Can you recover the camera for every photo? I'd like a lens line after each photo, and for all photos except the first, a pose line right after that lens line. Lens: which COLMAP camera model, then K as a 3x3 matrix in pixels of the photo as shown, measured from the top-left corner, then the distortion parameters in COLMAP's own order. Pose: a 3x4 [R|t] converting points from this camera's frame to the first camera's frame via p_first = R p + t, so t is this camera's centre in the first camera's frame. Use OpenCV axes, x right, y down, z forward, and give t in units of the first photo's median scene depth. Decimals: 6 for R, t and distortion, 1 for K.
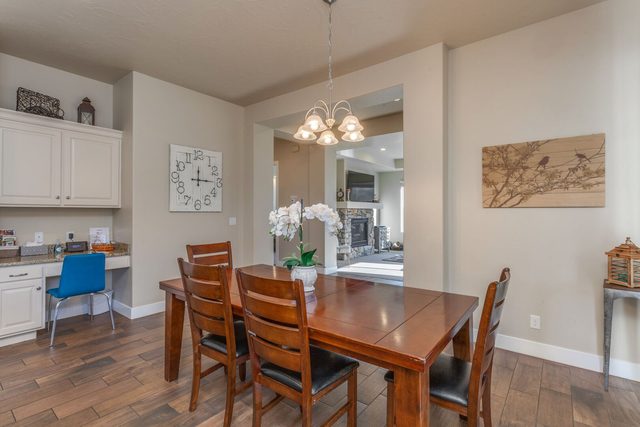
lens RADIAL K [[305.4, 0, 320.0], [0, 305.4, 213.5], [0, 0, 1]] dist [0.002261, 0.000728]
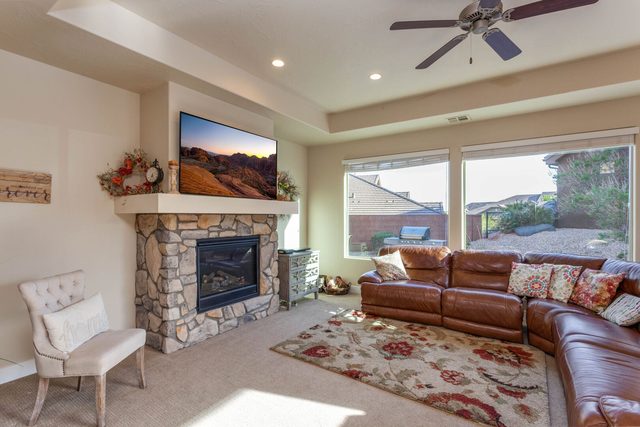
lens RADIAL K [[305.4, 0, 320.0], [0, 305.4, 213.5], [0, 0, 1]] dist [0.002261, 0.000728]
pose [[0.997595, -0.001474, 0.069291, 0.218415], [0.002127, 0.999954, -0.009352, -0.011532], [-0.069274, 0.009477, 0.997553, 0.561148]]
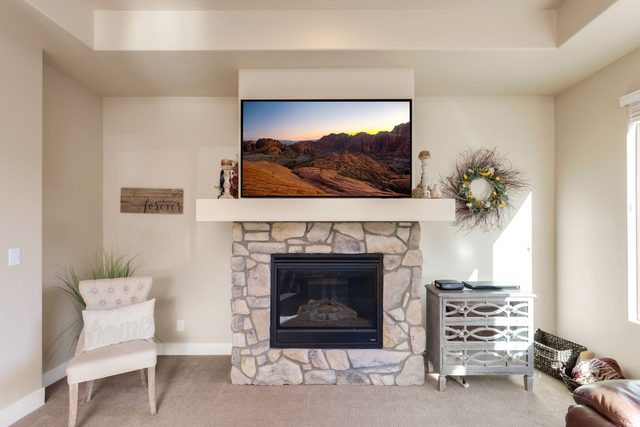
lens RADIAL K [[311.1, 0, 320.8], [0, 311.1, 222.1], [0, 0, 1]] dist [-0.000838, 0.000121]
pose [[0.609396, -0.009964, -0.792803, 0.360902], [0.002538, 0.999940, -0.010617, -0.011262], [0.792862, 0.004458, 0.609385, 0.795237]]
